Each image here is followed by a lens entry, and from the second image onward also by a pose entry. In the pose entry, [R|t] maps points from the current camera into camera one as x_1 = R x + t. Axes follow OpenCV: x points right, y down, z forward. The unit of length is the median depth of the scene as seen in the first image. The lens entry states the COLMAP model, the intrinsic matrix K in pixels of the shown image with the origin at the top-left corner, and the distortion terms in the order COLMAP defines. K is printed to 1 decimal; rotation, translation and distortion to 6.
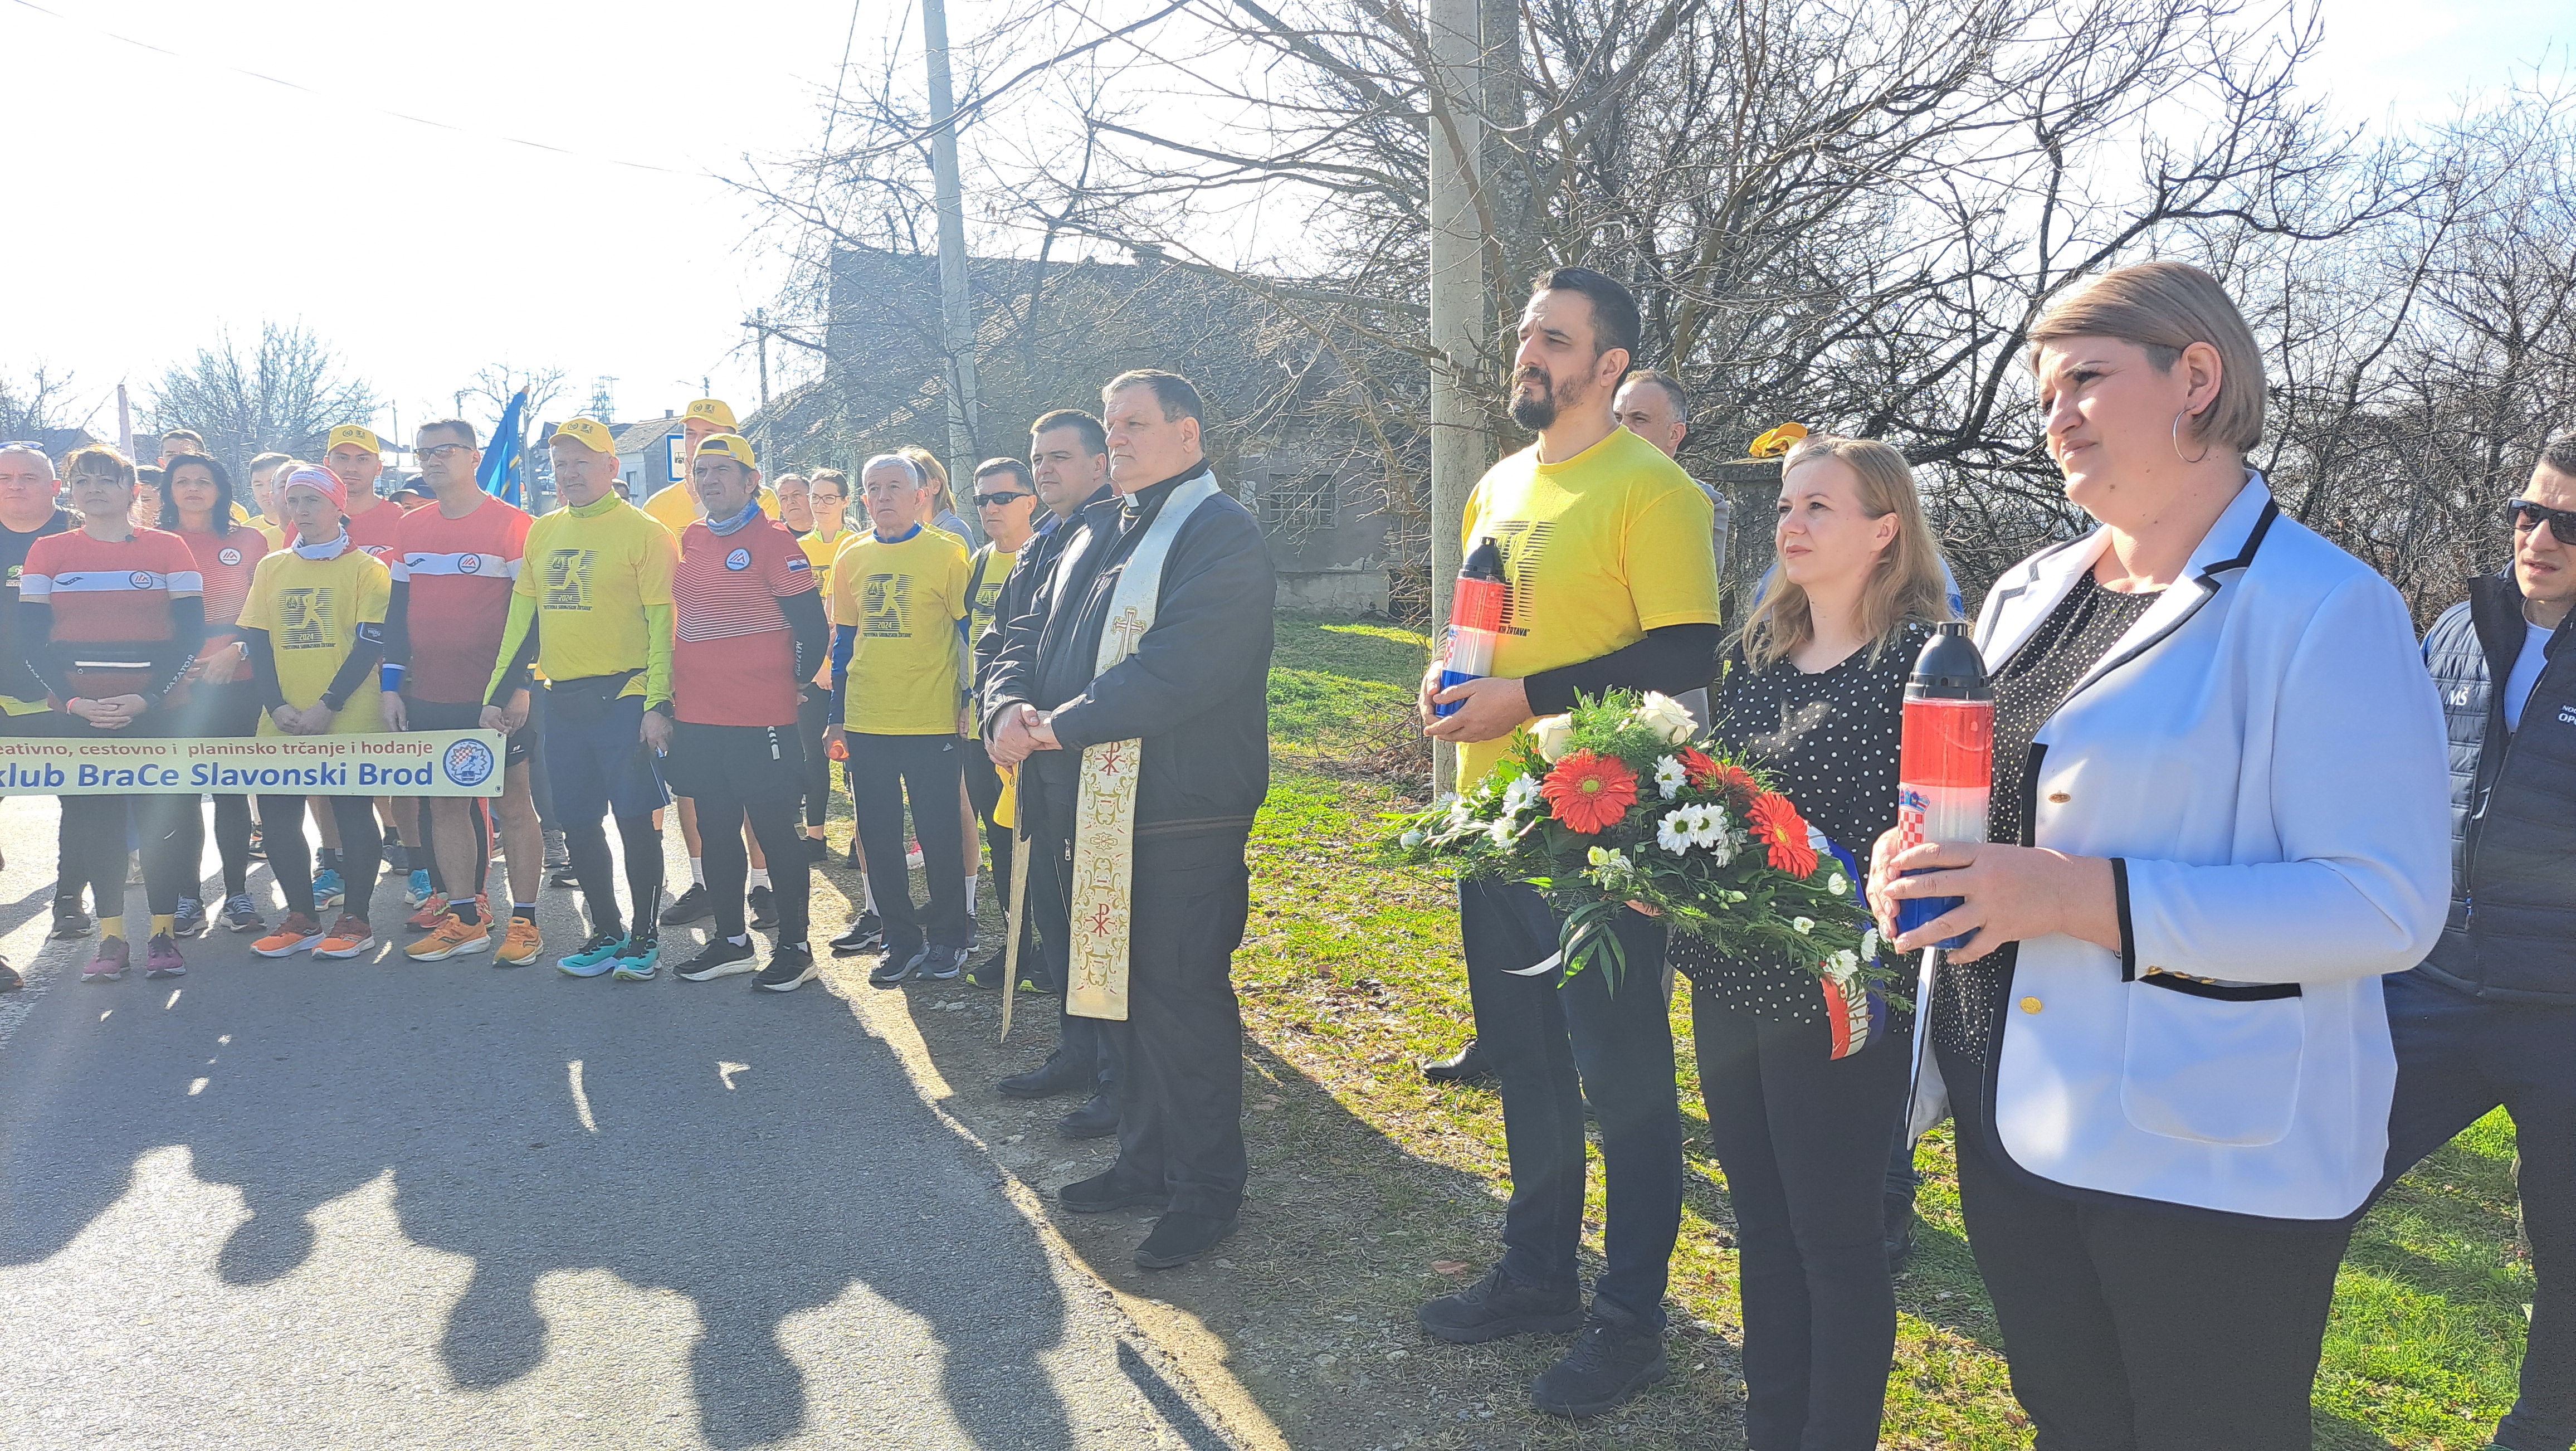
lens RADIAL K [[1807.8, 0, 1300.4], [0, 1807.8, 732.5], [0, 0, 1]] dist [0.045563, -0.034949]
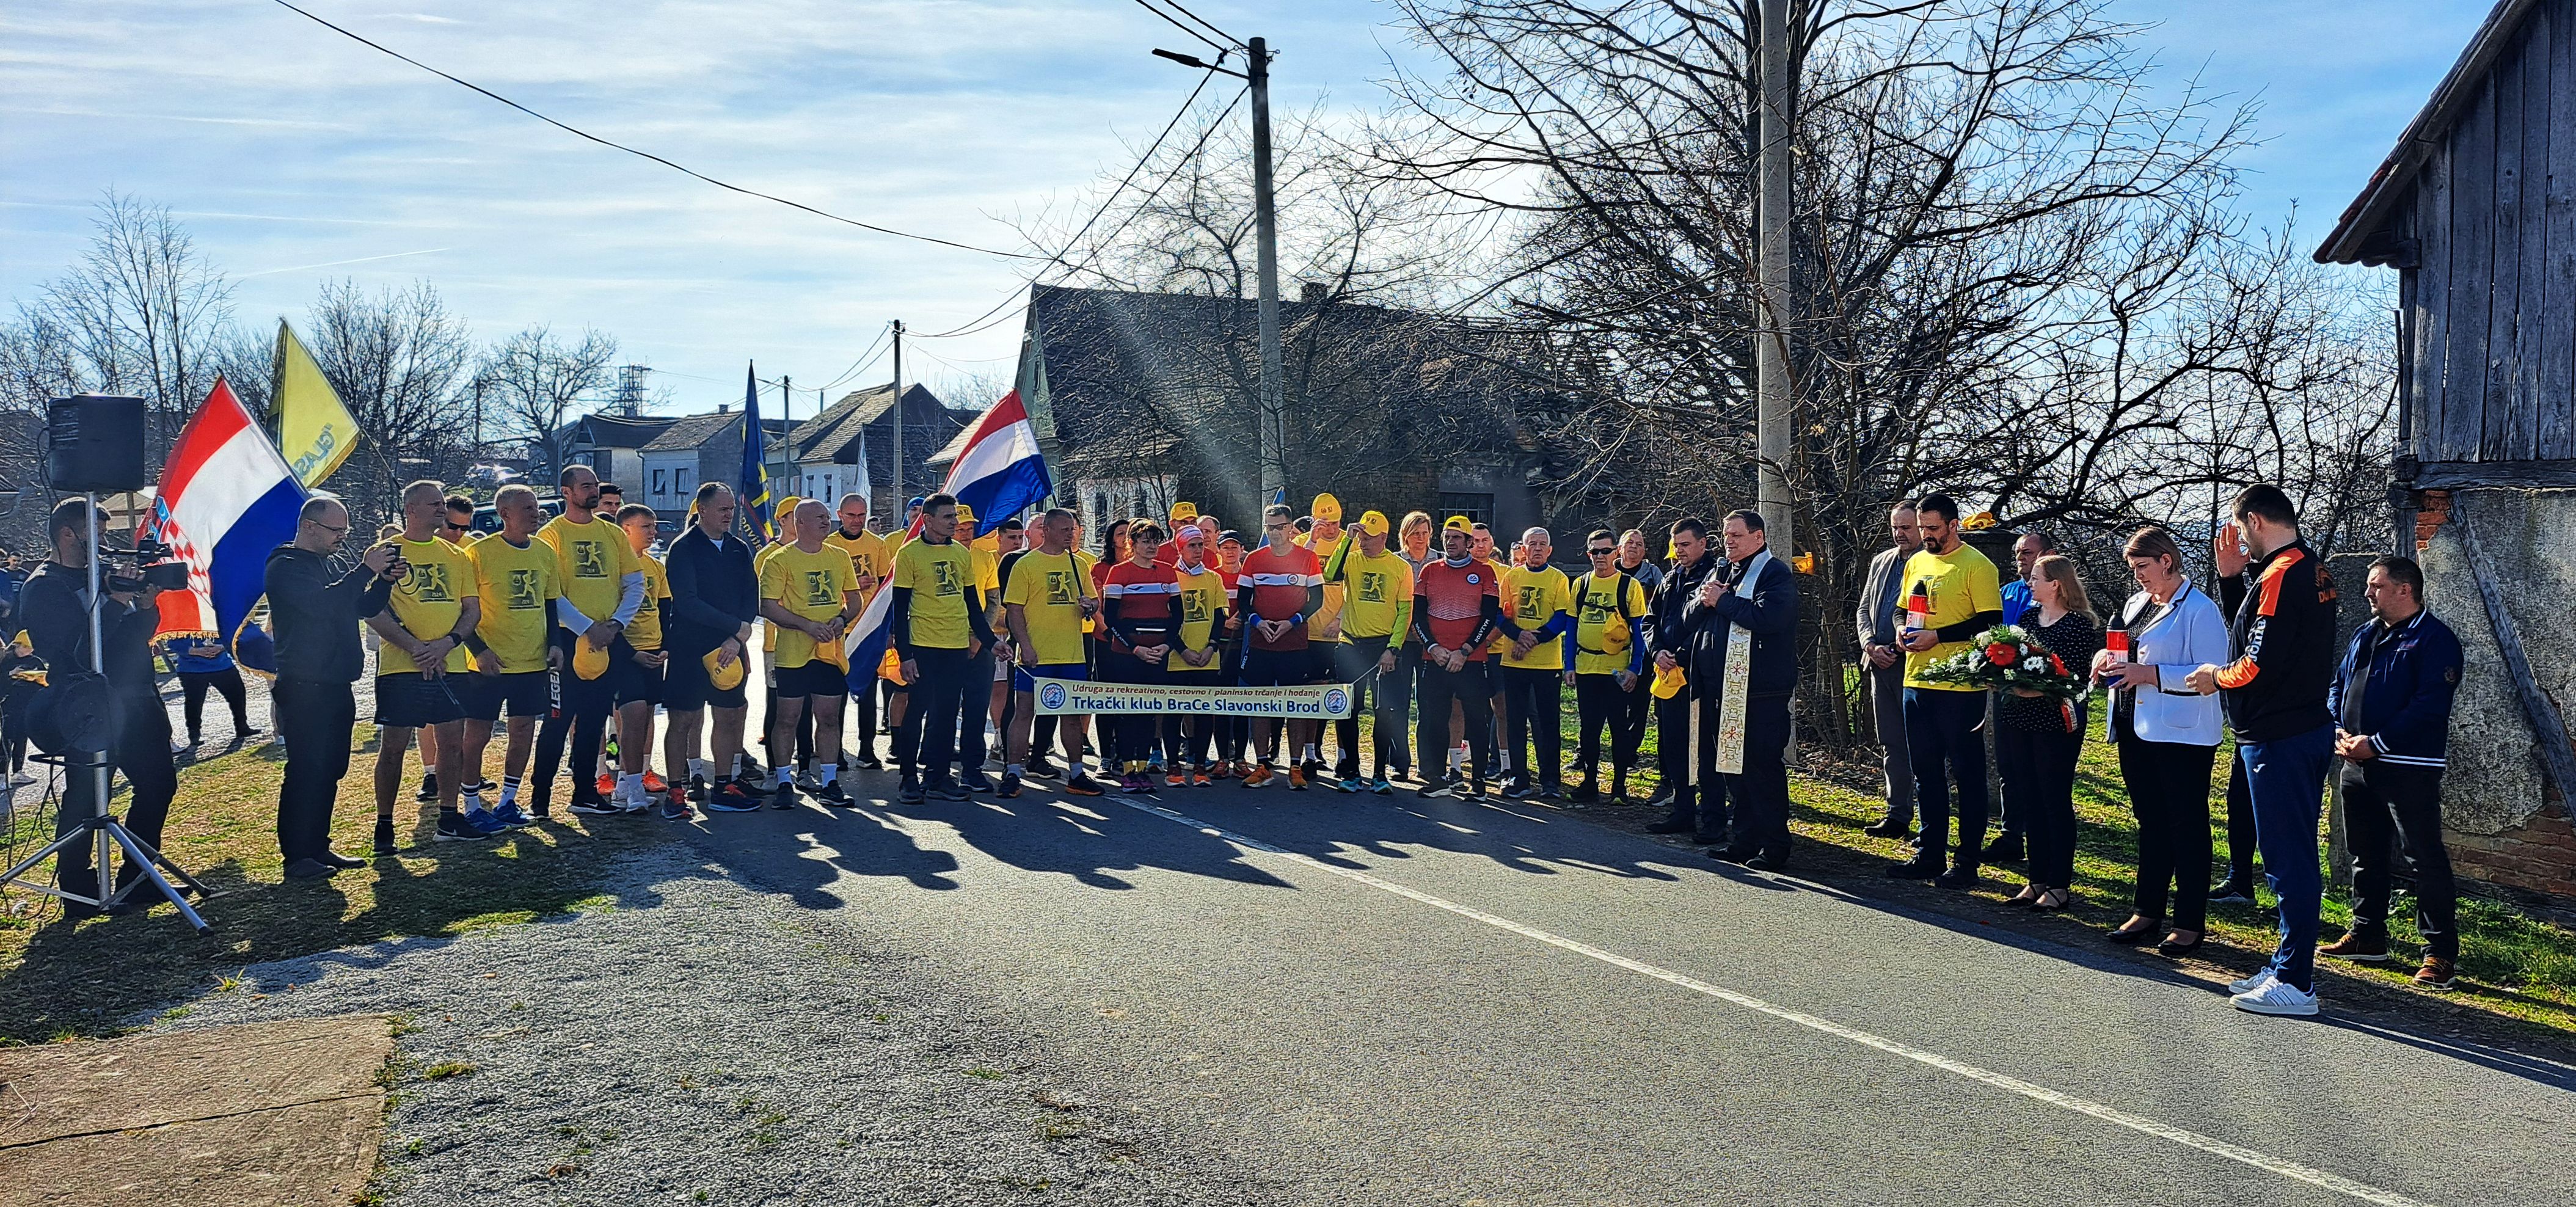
lens RADIAL K [[1972.9, 0, 1472.5], [0, 1972.9, 556.3], [0, 0, 1]] dist [0.034660, -0.029804]
pose [[0.997743, 0.016406, 0.065110, -0.247572], [-0.009676, 0.994699, -0.102370, 0.054101], [-0.066444, 0.101509, 0.992613, -0.622138]]
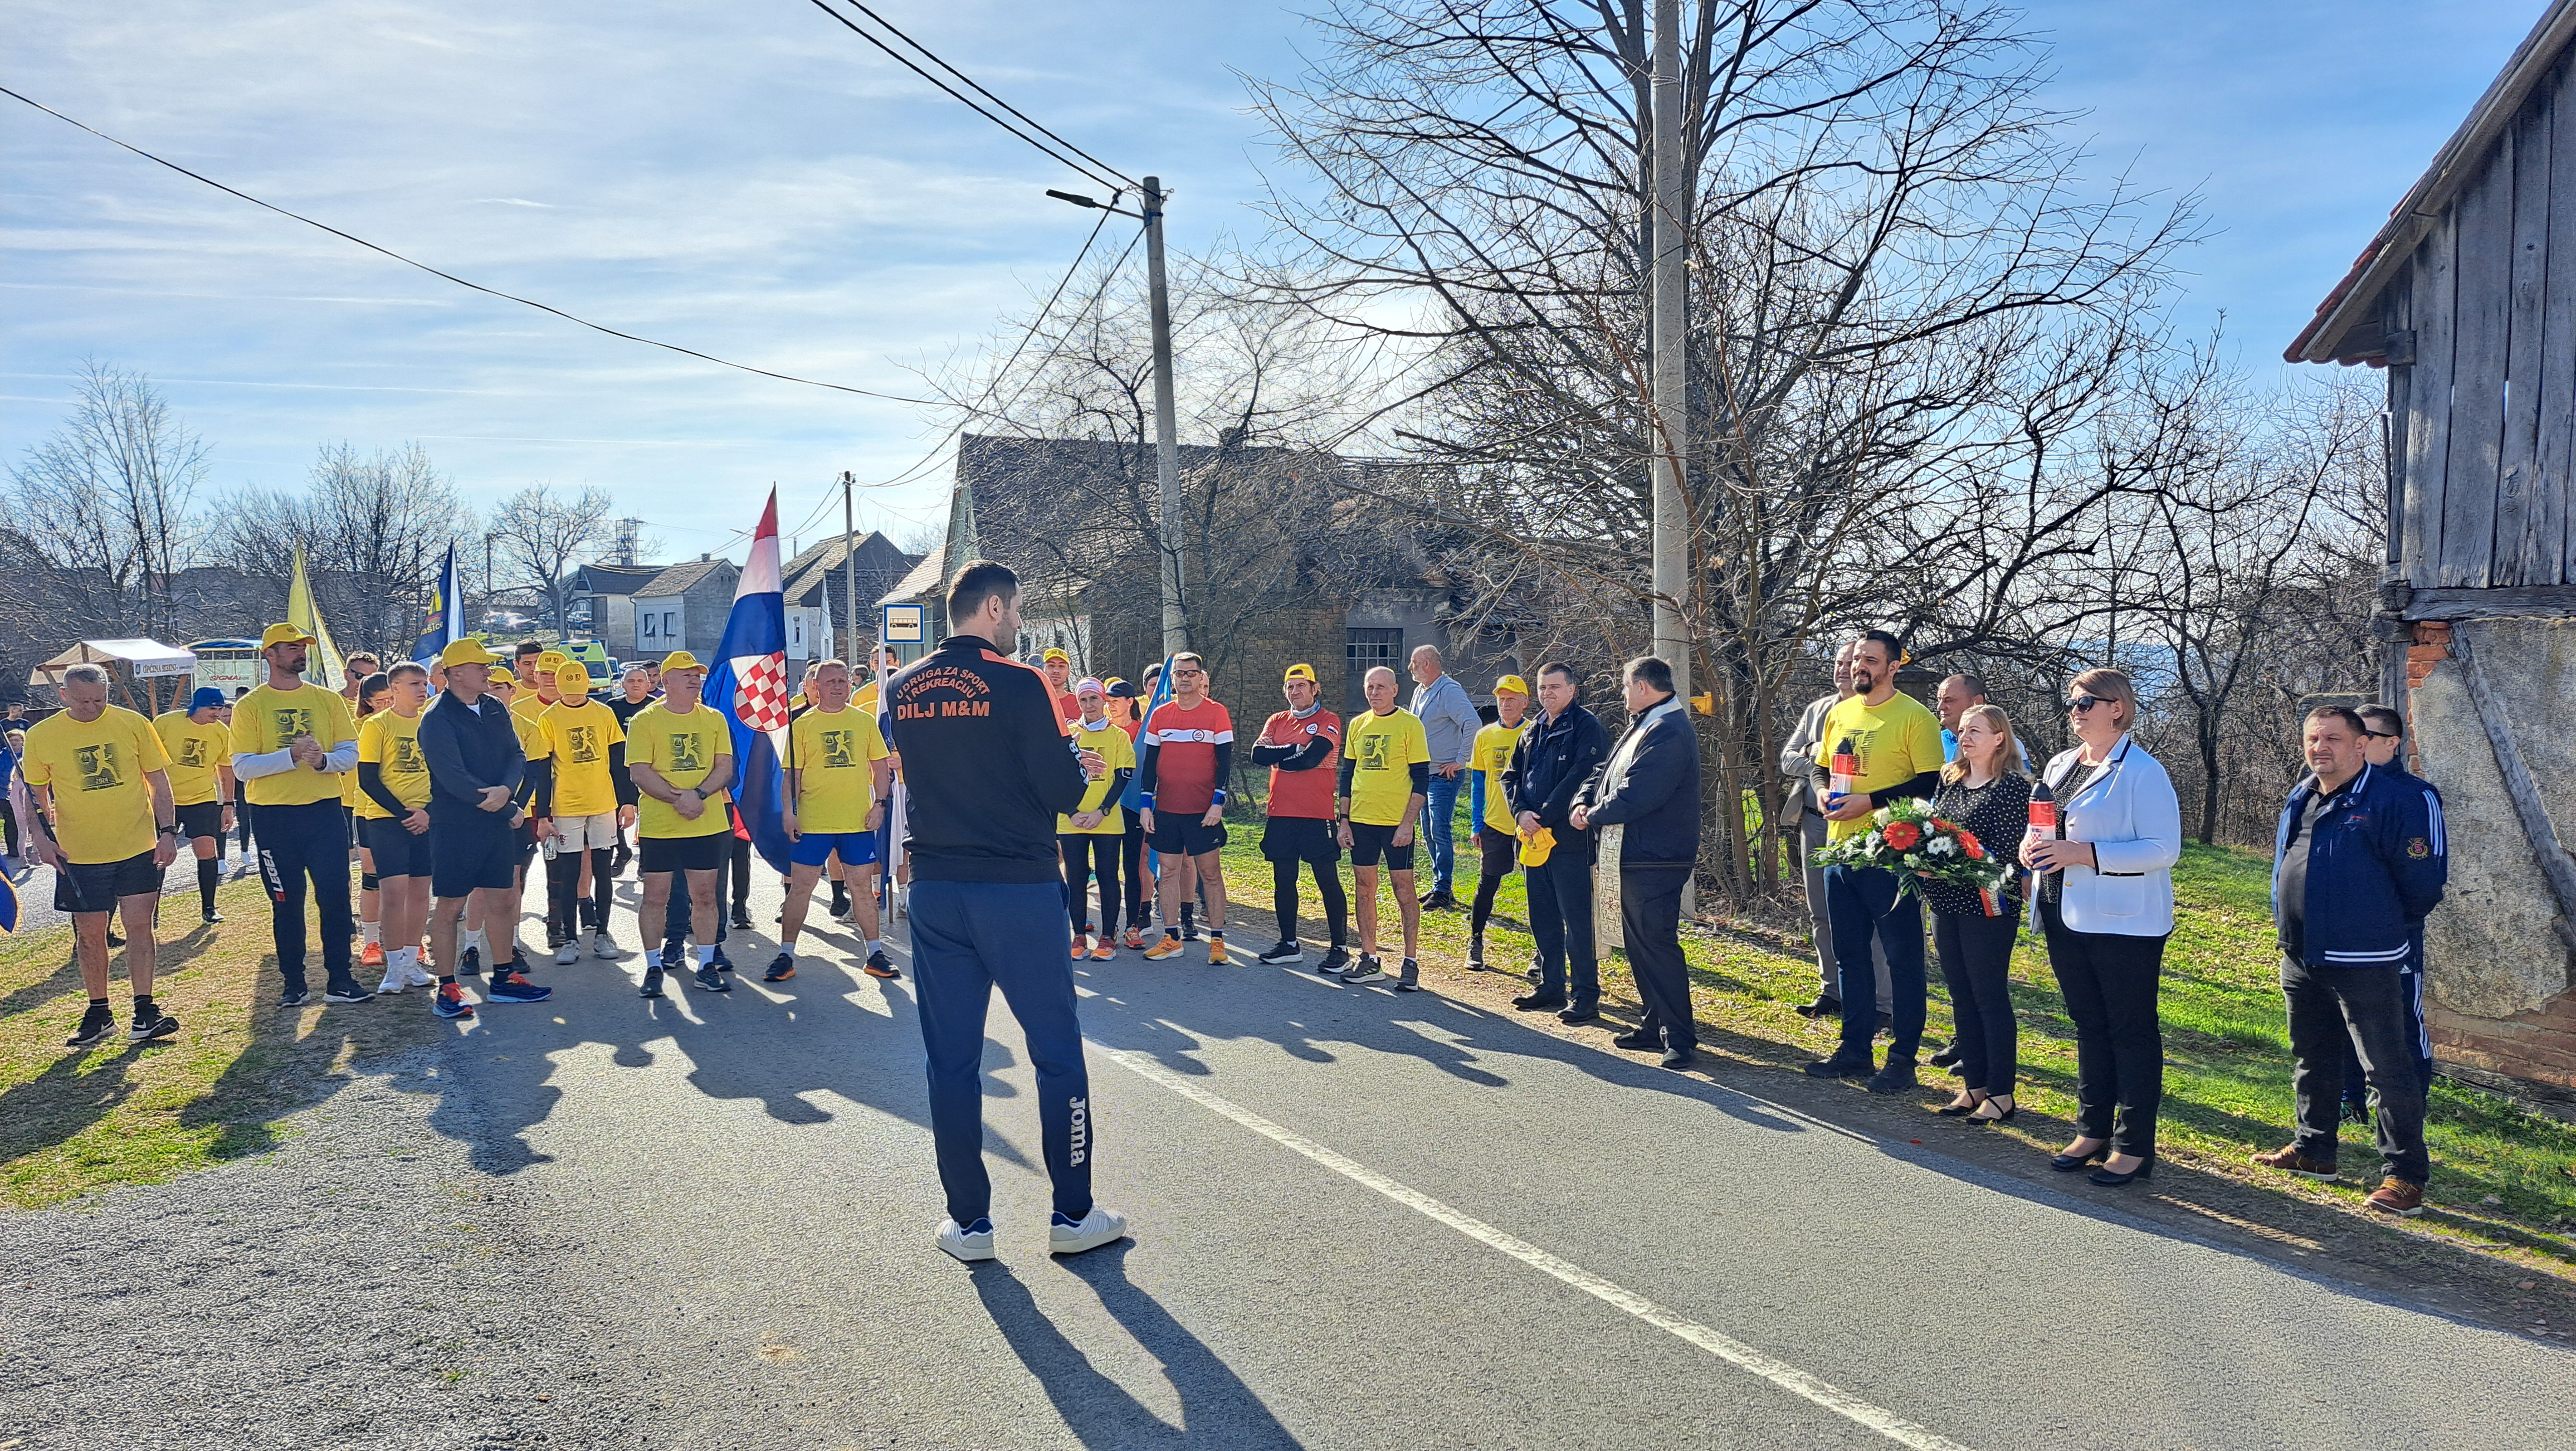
lens RADIAL K [[1807.8, 0, 1334.3], [0, 1807.8, 756.7], [0, 0, 1]] dist [0.045563, -0.034949]
pose [[0.999643, 0.001568, 0.026666, -0.196563], [0.000070, 0.998120, -0.061297, 0.020955], [-0.026711, 0.061277, 0.997763, -0.440903]]
